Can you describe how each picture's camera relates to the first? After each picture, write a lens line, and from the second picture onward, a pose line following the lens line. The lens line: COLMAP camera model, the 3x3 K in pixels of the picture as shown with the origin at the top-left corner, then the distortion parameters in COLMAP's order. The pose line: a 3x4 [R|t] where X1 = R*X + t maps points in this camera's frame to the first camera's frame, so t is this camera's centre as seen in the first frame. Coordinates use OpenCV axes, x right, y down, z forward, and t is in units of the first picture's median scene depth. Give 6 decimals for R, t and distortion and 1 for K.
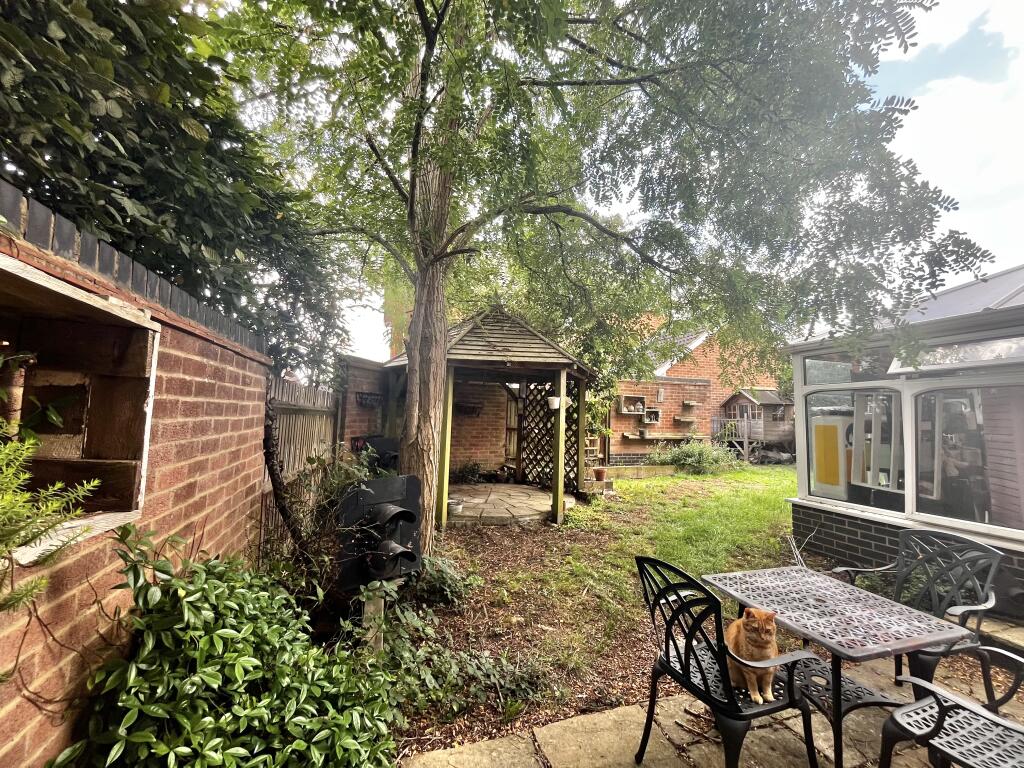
lens RADIAL K [[415.2, 0, 512.7], [0, 415.2, 390.5], [0, 0, 1]] dist [-0.002257, 0.000242]
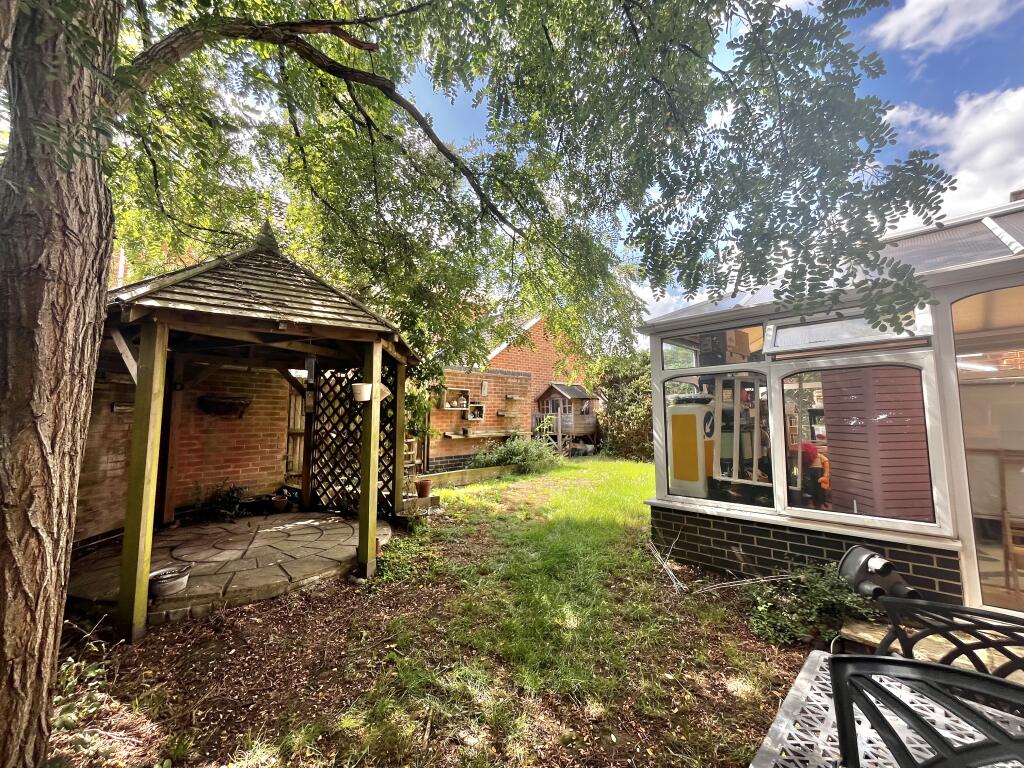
lens RADIAL K [[415.2, 0, 512.2], [0, 415.2, 383.6], [0, 0, 1]] dist [-0.002257, 0.000242]
pose [[0.896167, 0.007056, 0.443662, 0.016320], [-0.000426, 0.999887, -0.015043, 0.020436], [-0.443718, 0.013293, 0.896068, 0.240372]]
